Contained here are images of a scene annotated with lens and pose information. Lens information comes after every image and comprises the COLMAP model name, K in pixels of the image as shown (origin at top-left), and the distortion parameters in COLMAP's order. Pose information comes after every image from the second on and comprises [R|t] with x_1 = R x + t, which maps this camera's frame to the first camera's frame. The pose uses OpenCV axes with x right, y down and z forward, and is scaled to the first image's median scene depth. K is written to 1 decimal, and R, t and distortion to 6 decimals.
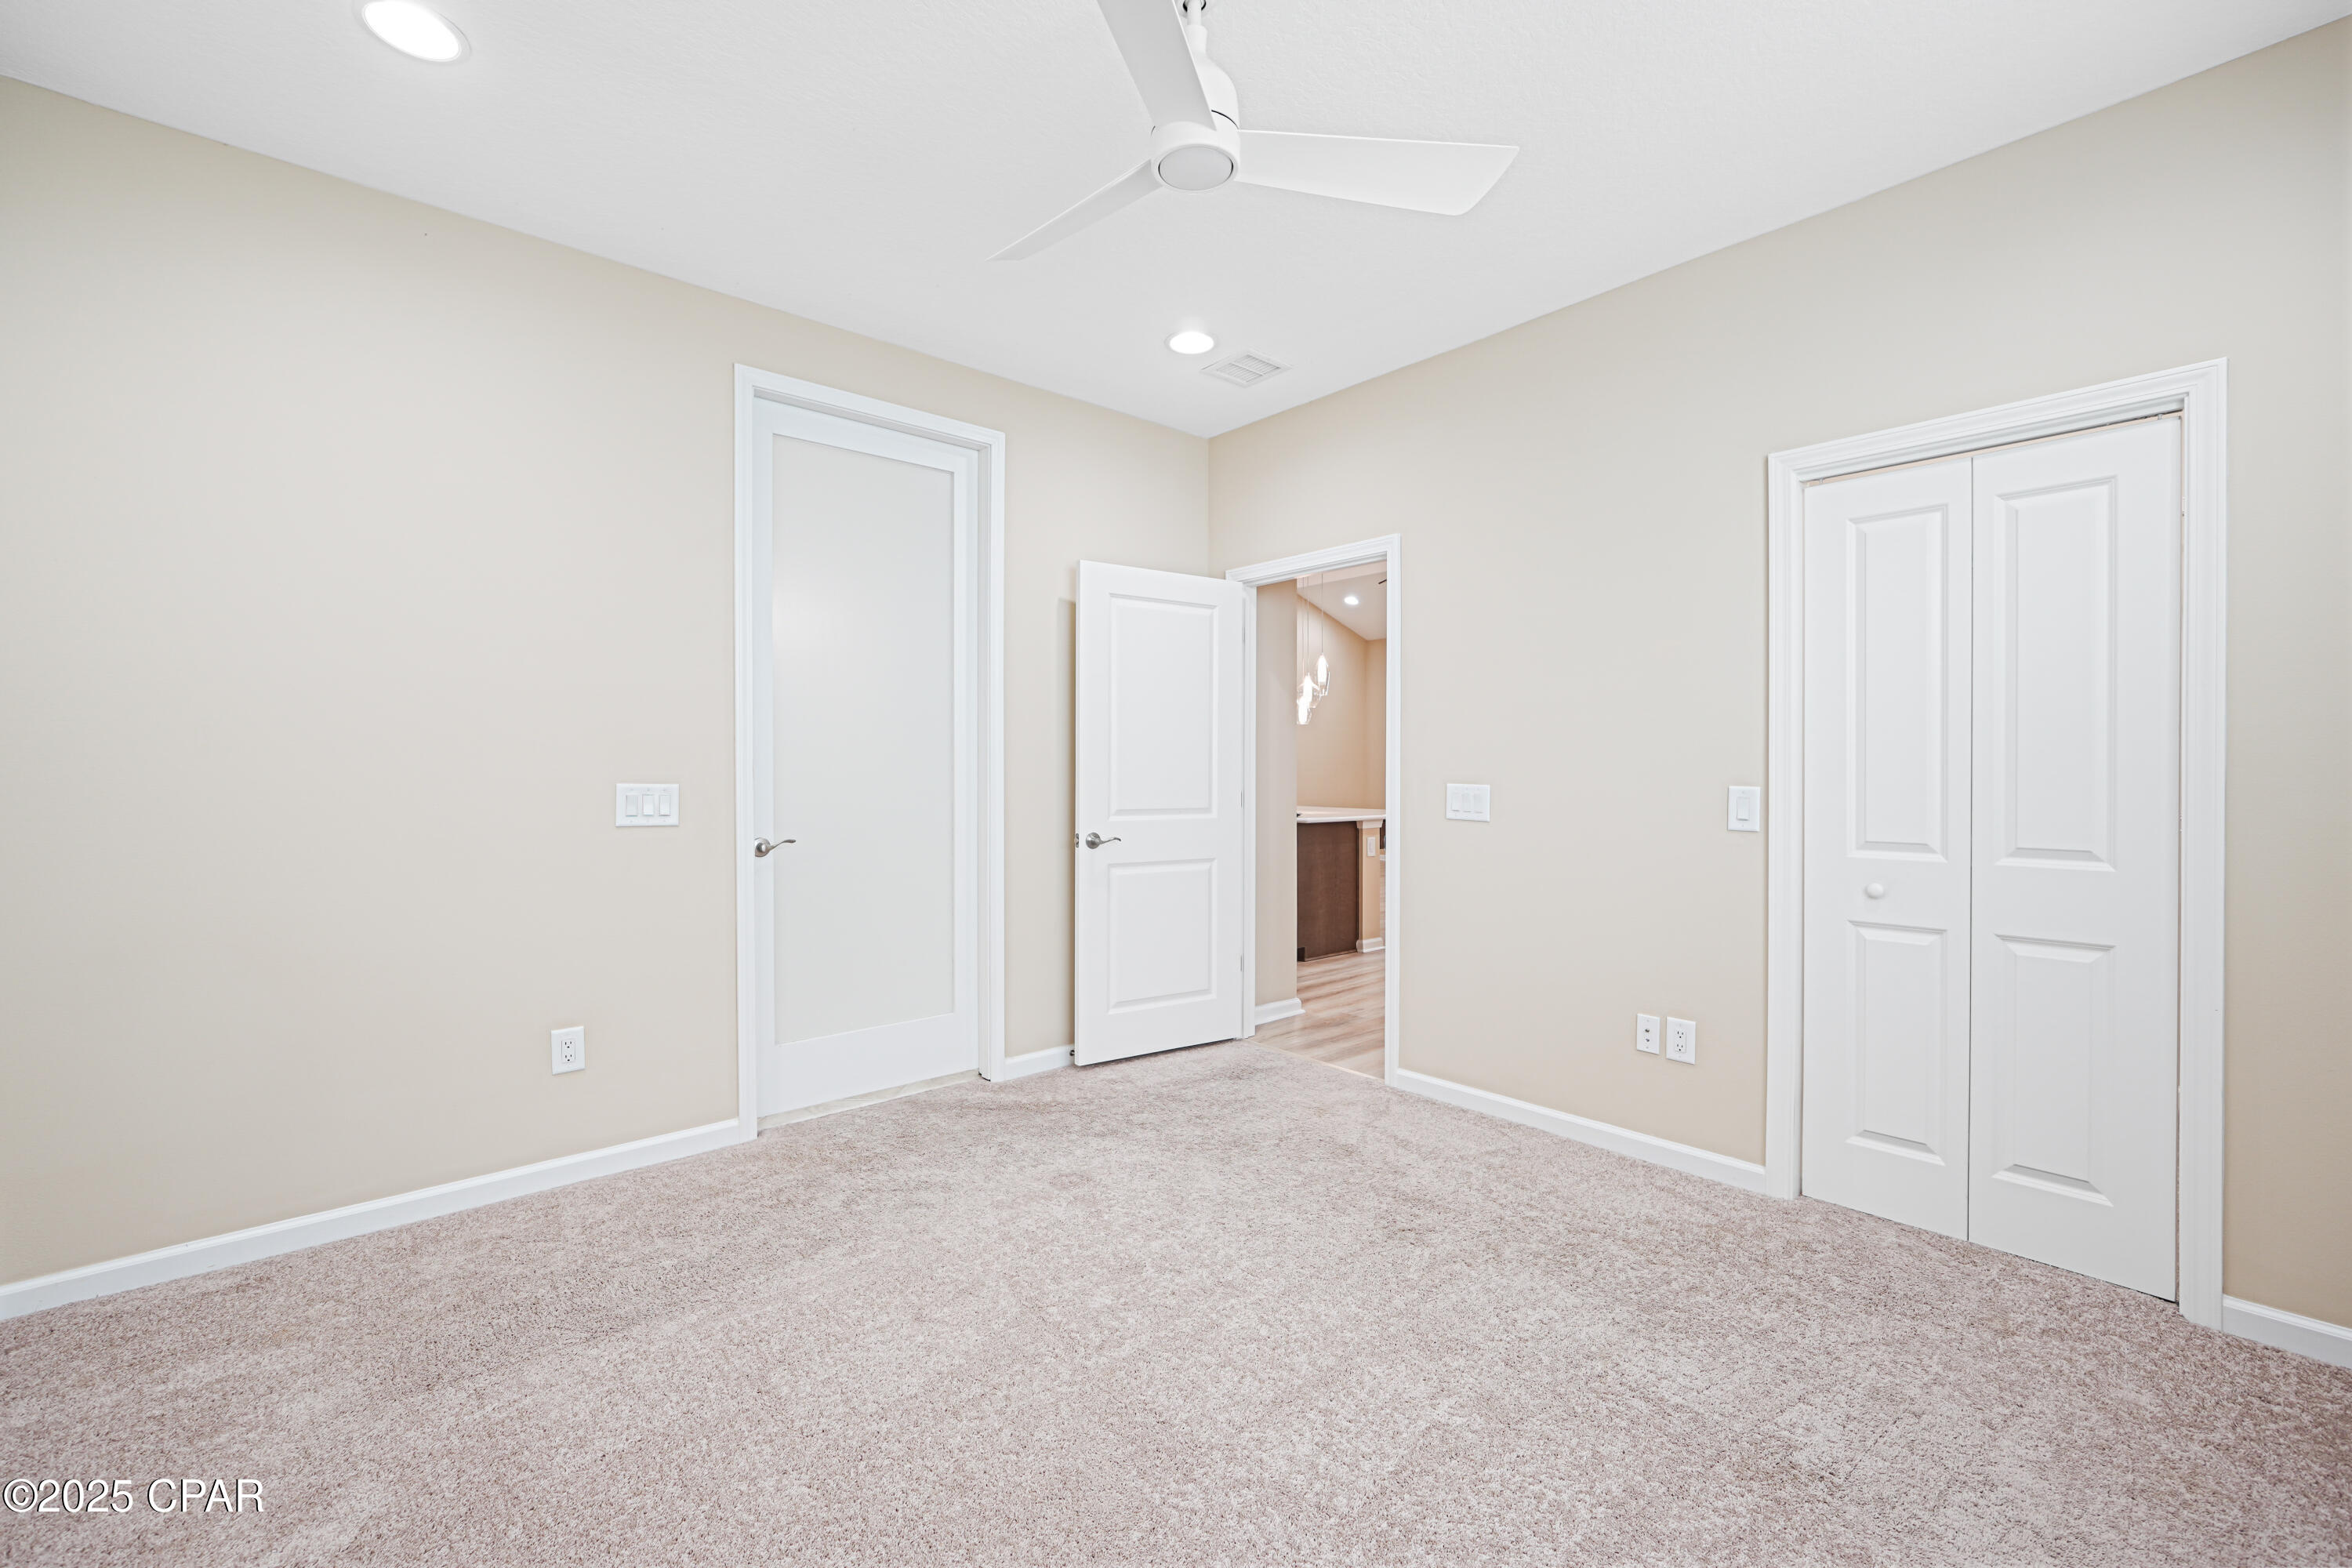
lens RADIAL K [[997.5, 0, 1176.6], [0, 997.5, 793.2], [0, 0, 1]] dist [-0.014492, 0.000025]
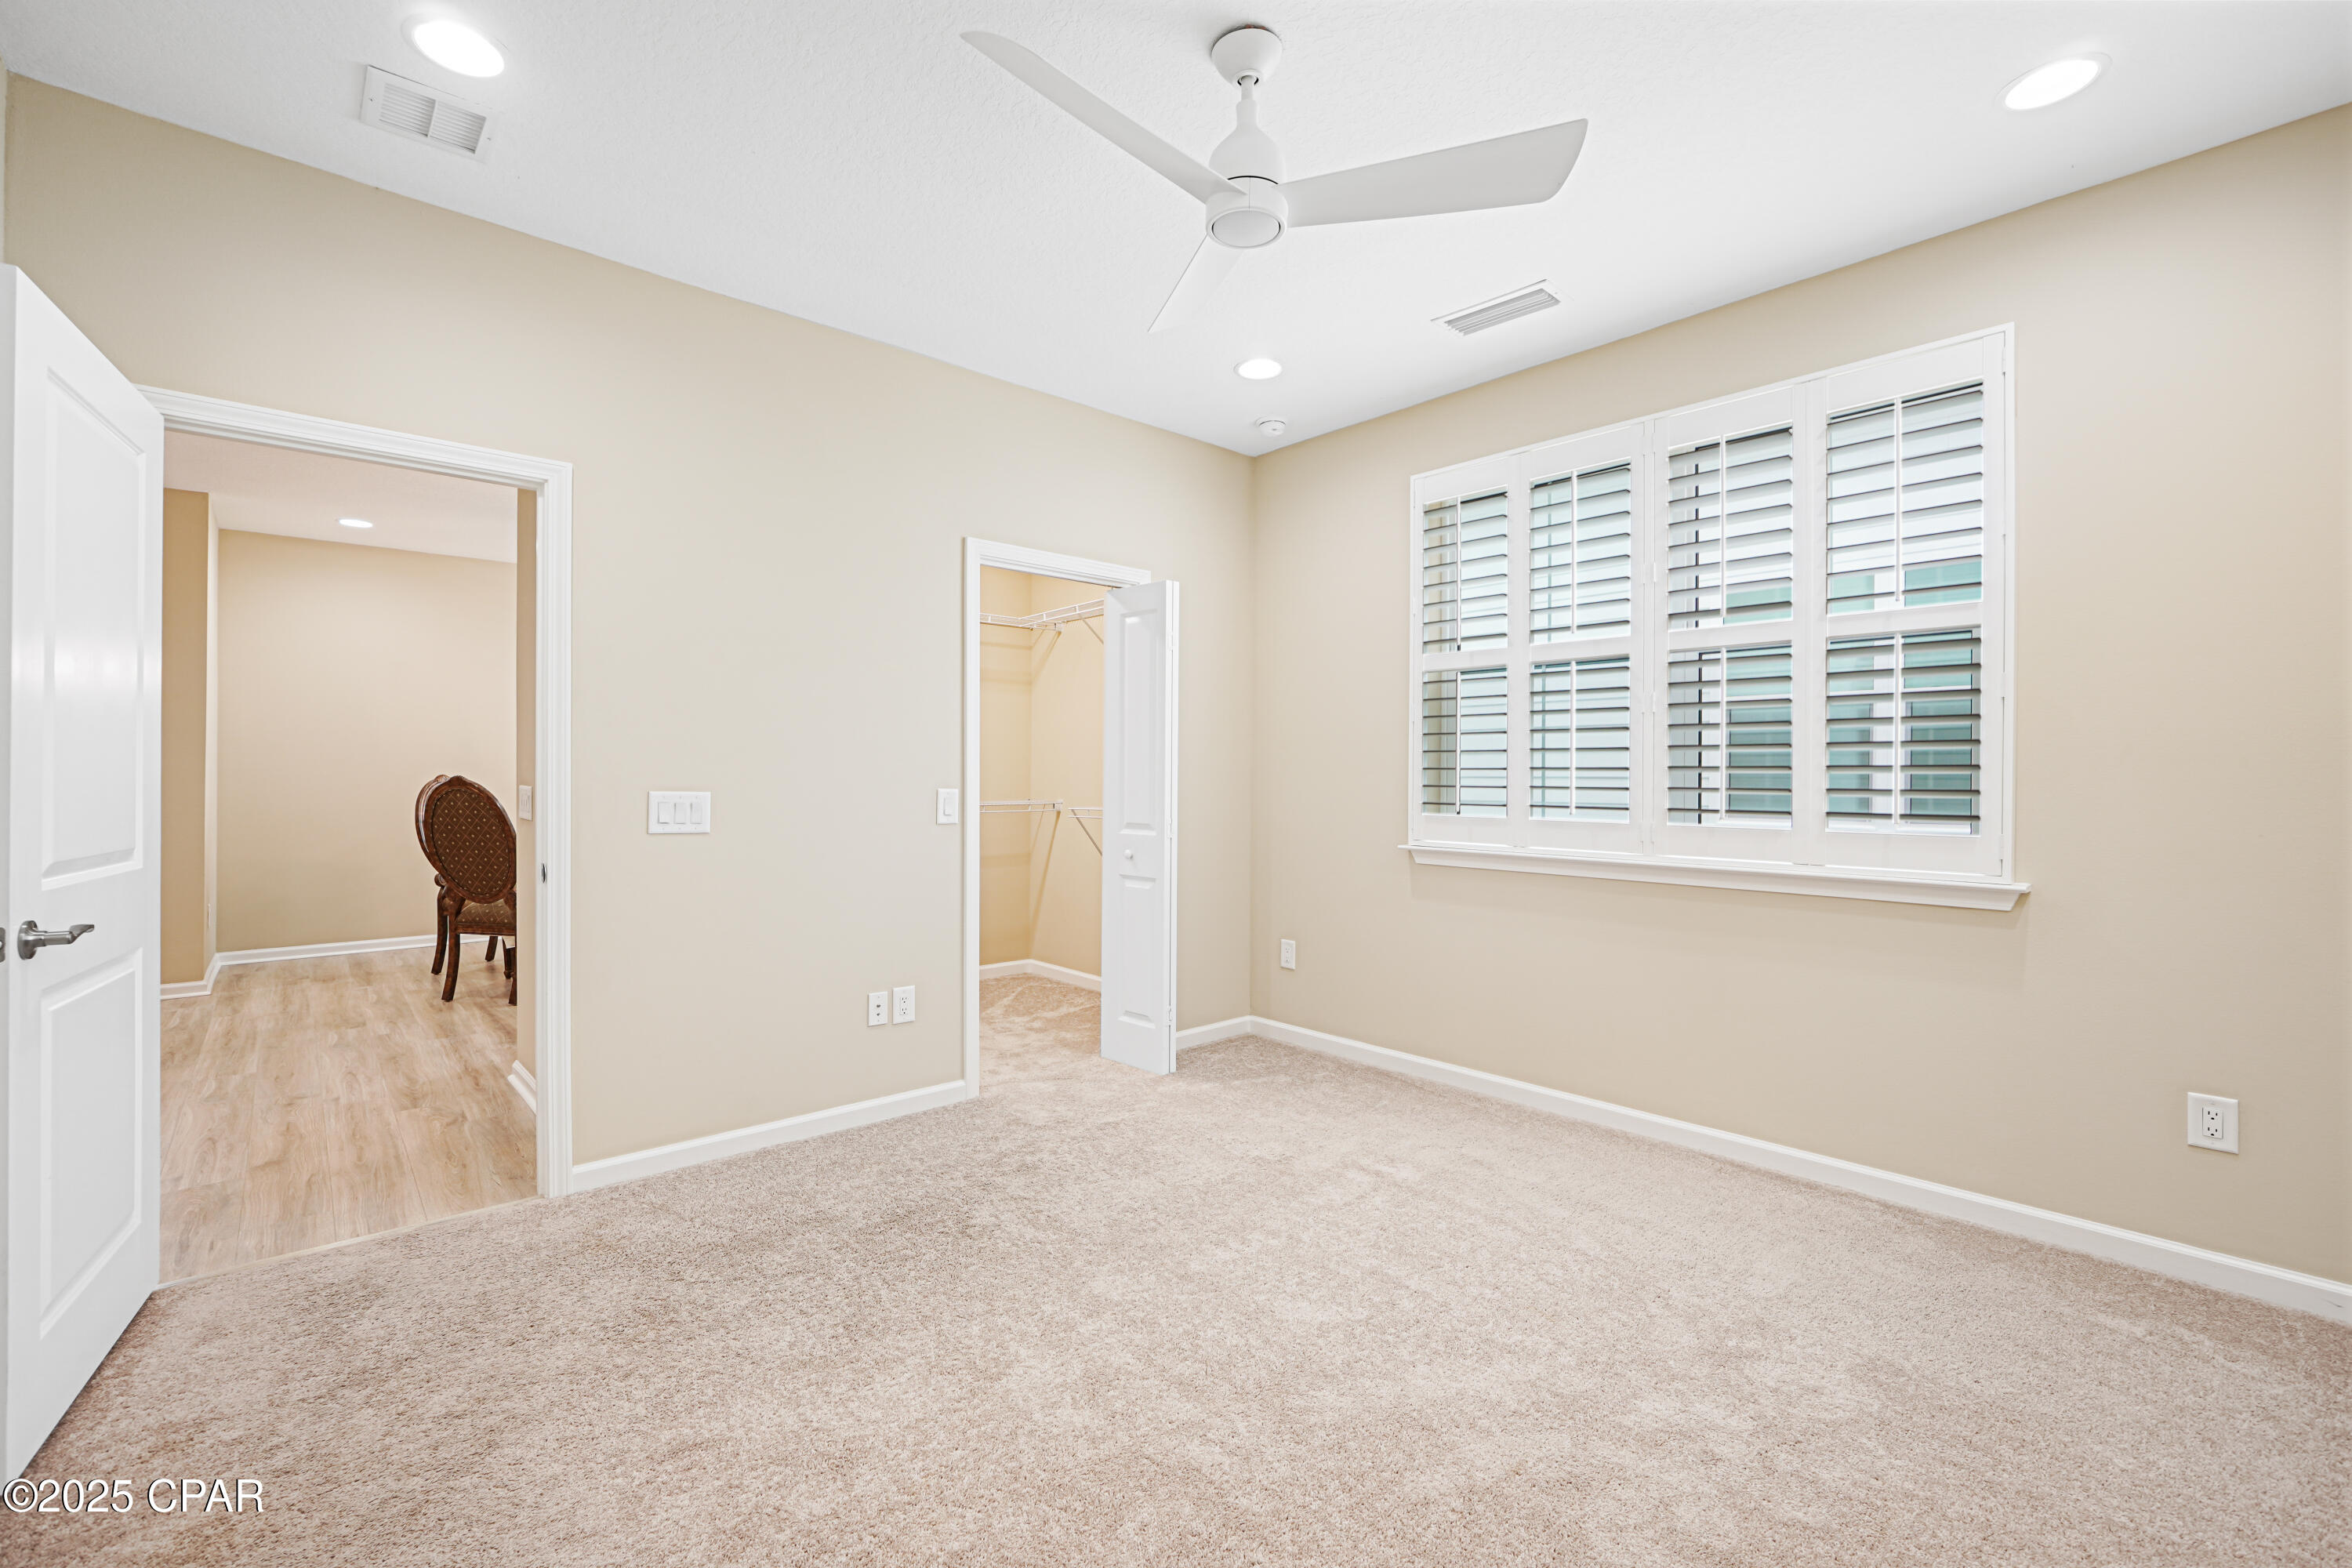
lens RADIAL K [[997.5, 0, 1176.6], [0, 997.5, 793.2], [0, 0, 1]] dist [-0.014492, 0.000025]
pose [[-0.020064, -0.017390, 0.999647, -0.630018], [0.018010, 0.999680, 0.017752, -0.016591], [-0.999636, 0.018360, -0.019745, 0.644954]]
